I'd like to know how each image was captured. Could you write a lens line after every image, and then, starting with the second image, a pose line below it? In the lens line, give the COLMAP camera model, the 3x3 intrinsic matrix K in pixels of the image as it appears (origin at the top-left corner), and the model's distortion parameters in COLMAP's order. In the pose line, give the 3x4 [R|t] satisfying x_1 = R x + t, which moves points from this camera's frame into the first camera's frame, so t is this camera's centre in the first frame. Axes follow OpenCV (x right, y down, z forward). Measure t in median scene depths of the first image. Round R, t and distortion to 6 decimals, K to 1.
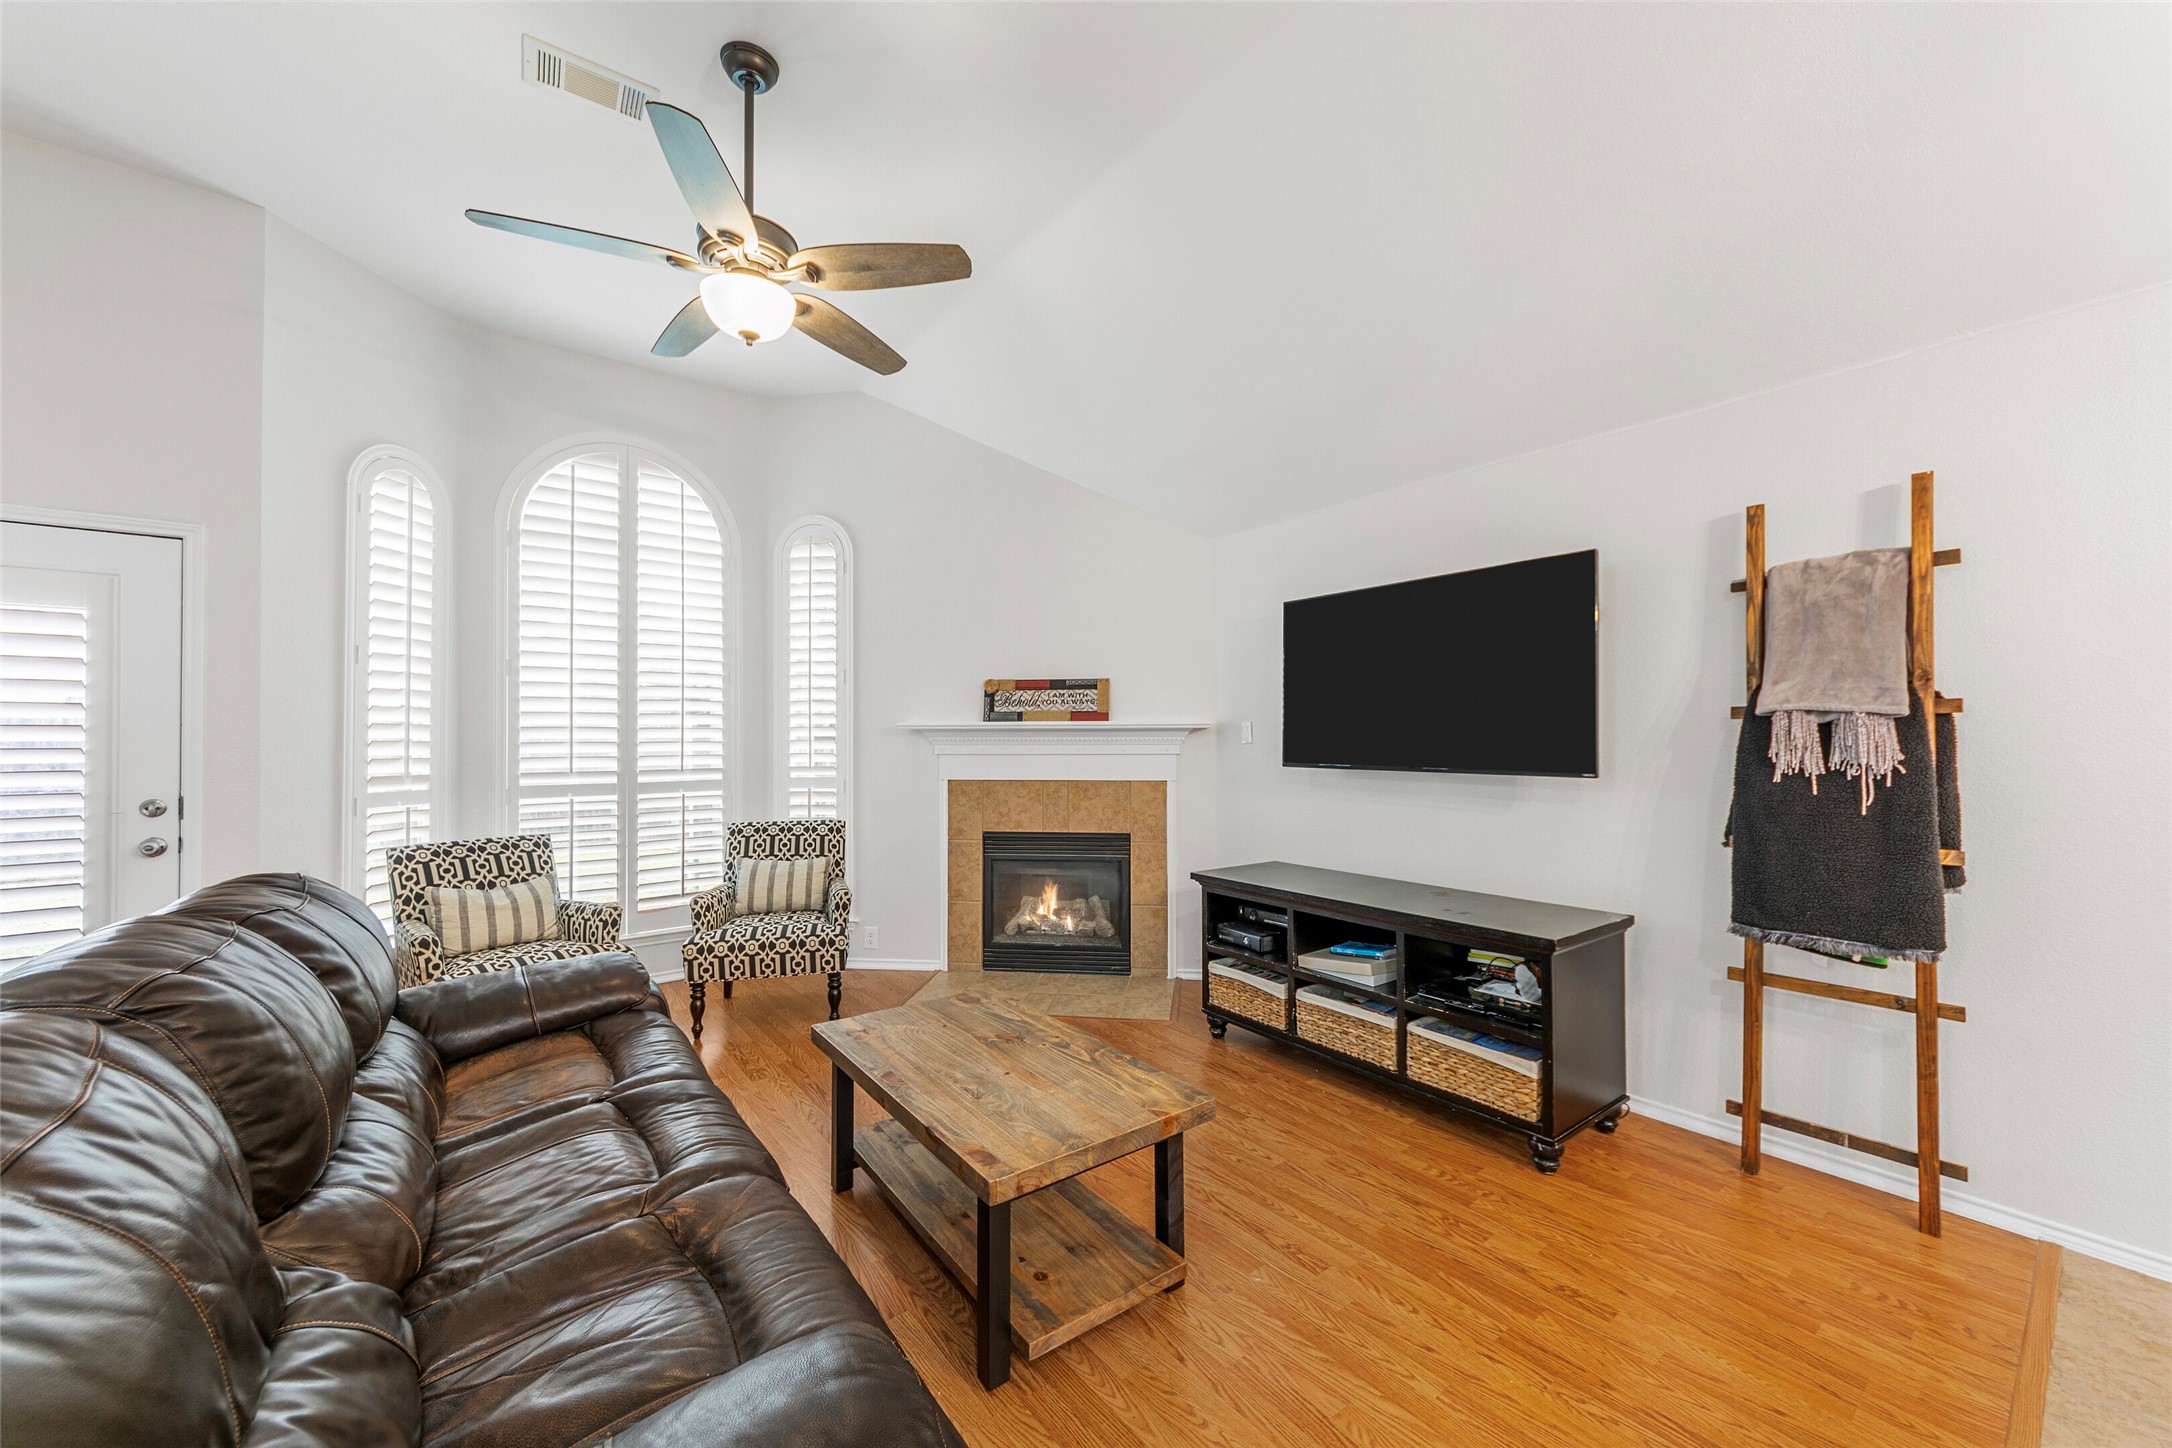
lens RADIAL K [[784.3, 0, 1065.8], [0, 784.3, 727.3], [0, 0, 1]] dist [-0.005780, 0.001522]
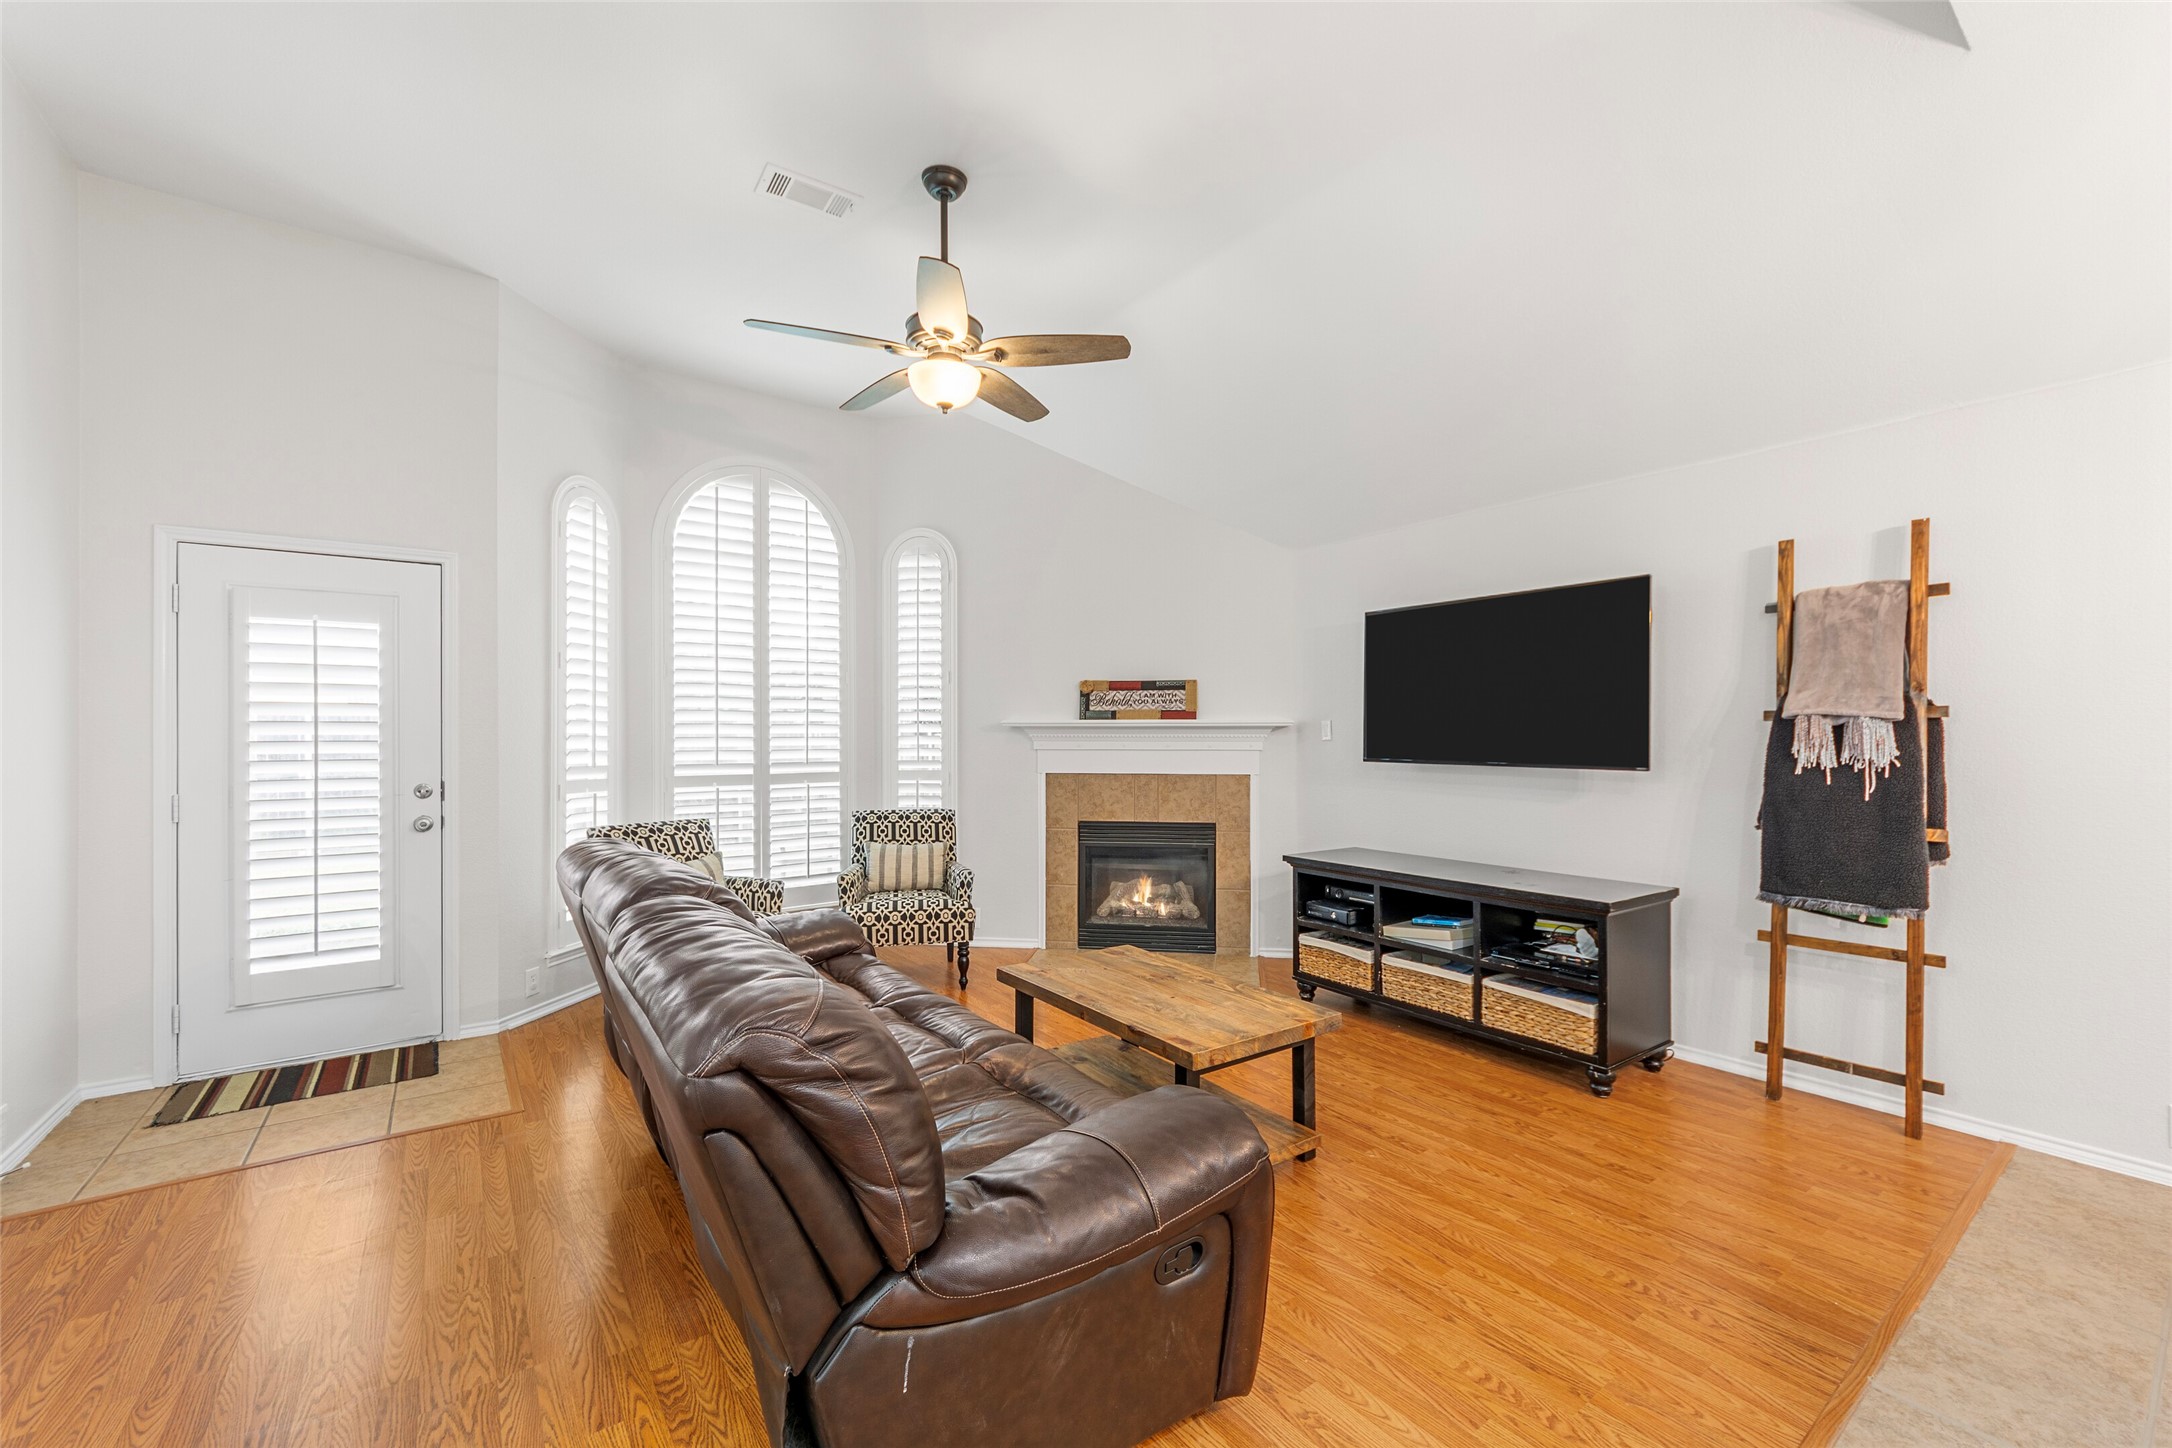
lens RADIAL K [[836.9, 0, 1070.2], [0, 836.9, 729.8], [0, 0, 1]] dist [0.002875, -0.002930]
pose [[0.999716, 0.003327, -0.023594, -0.152040], [-0.003123, 0.999958, 0.008670, -0.005093], [0.023622, -0.008594, 0.999684, -0.264760]]
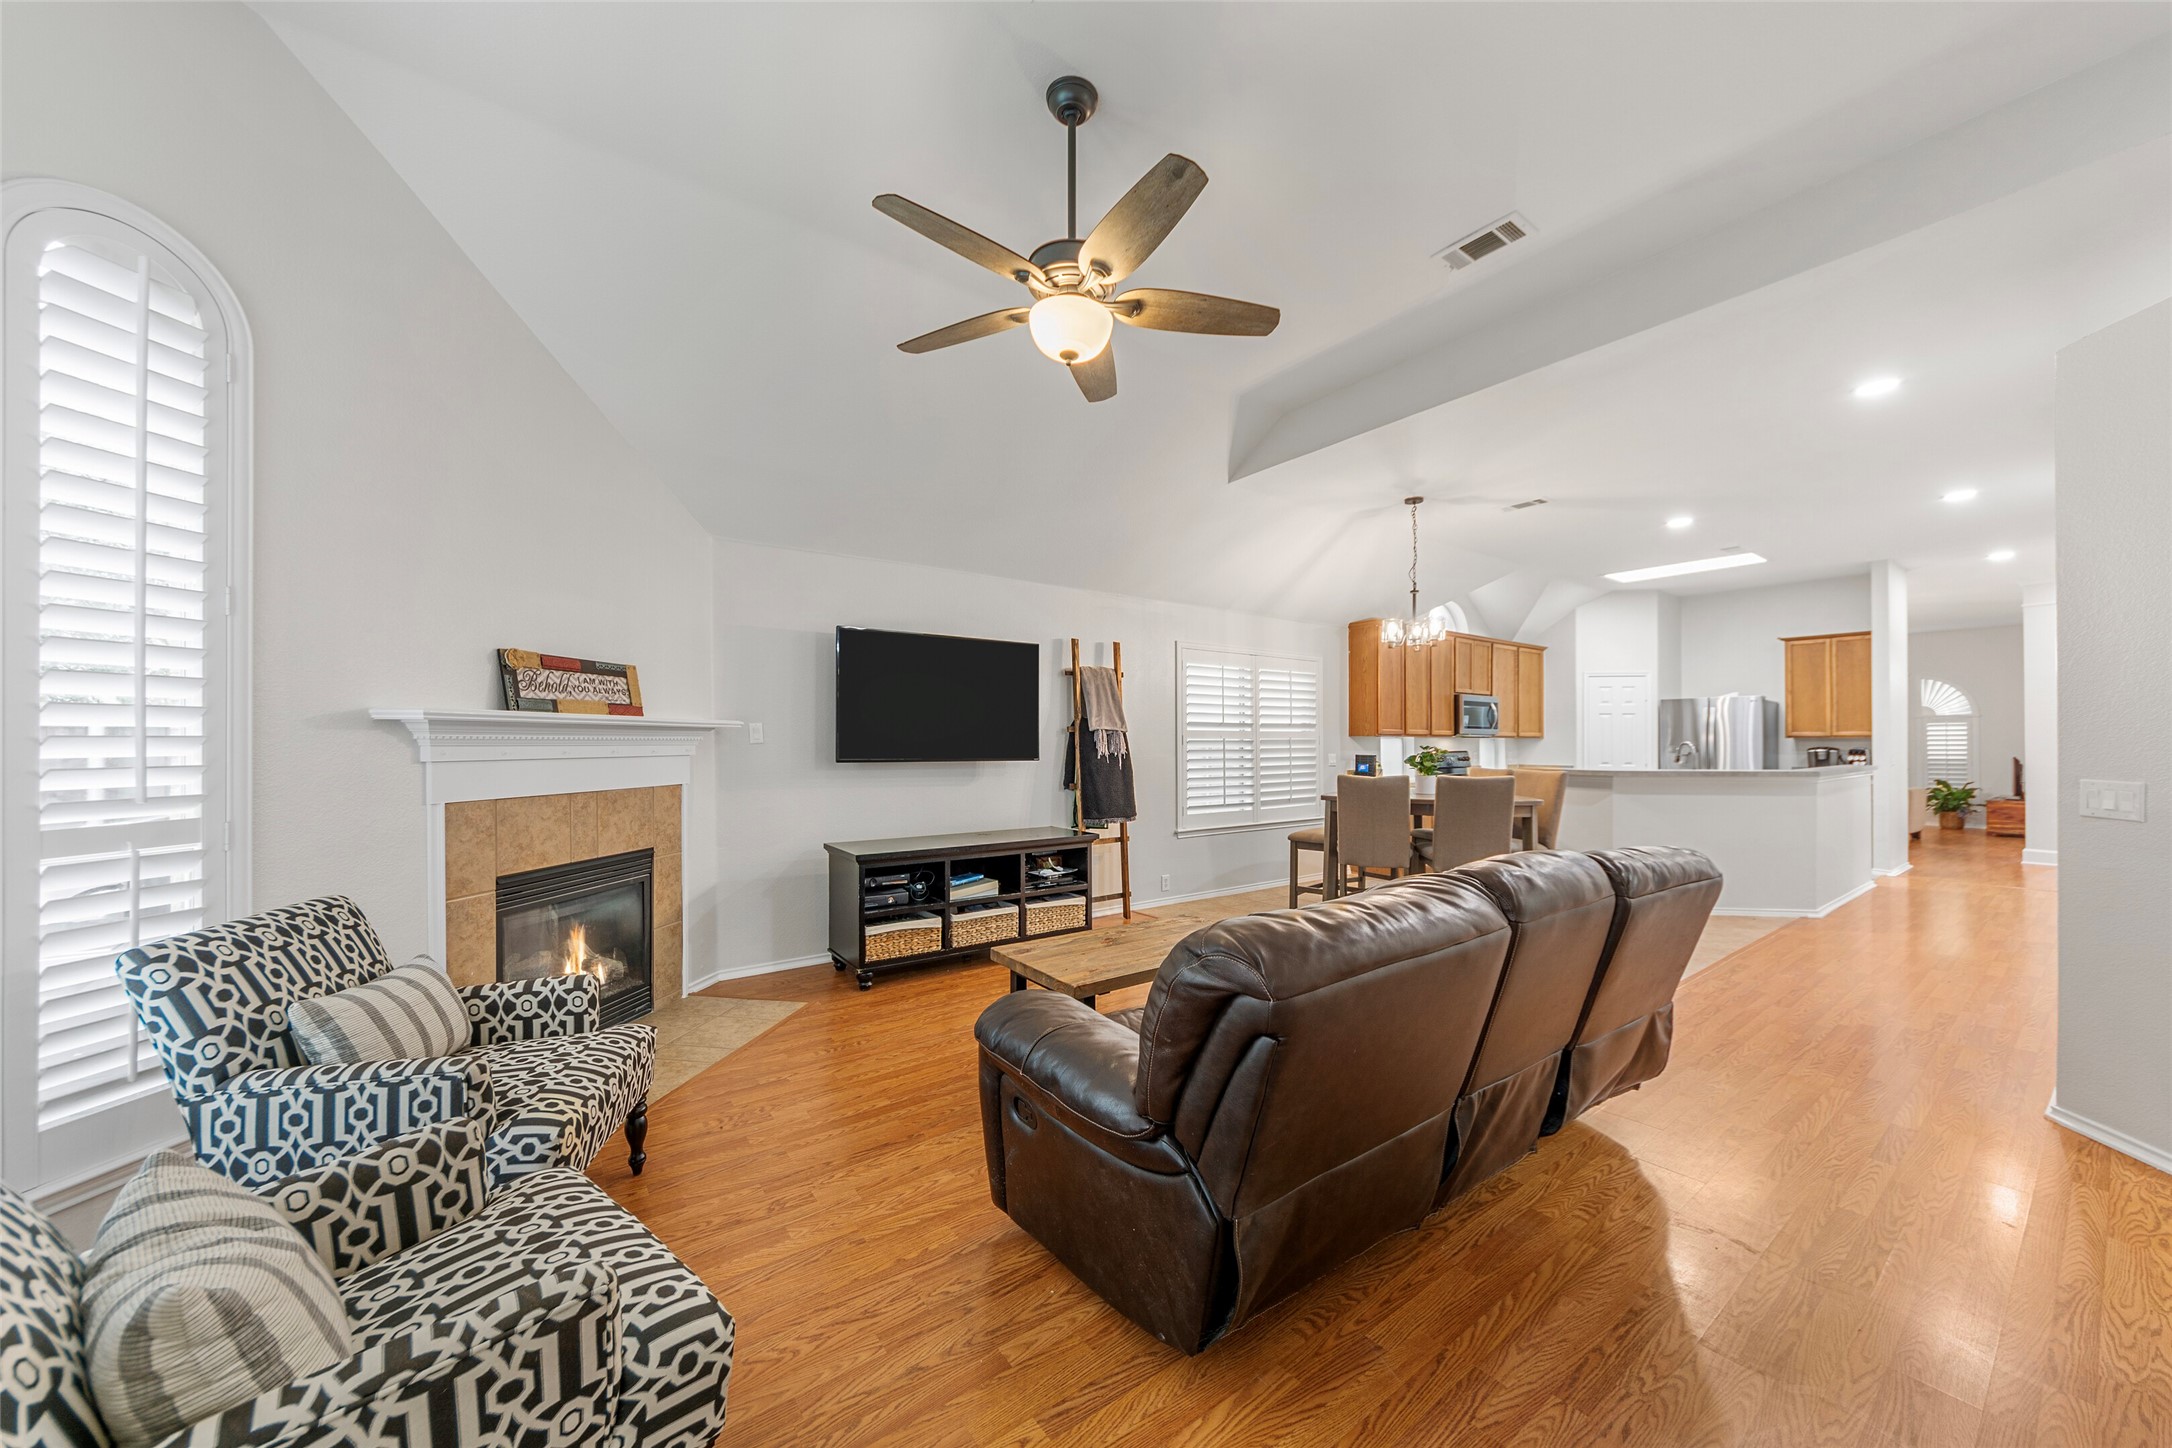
lens RADIAL K [[784.3, 0, 1071.2], [0, 784.3, 735.5], [0, 0, 1]] dist [-0.005780, 0.001522]
pose [[0.029407, 0.010740, 0.999510, -1.271192], [-0.017071, 0.999802, -0.010241, 0.020705], [-0.999422, -0.016762, 0.029585, 0.845201]]
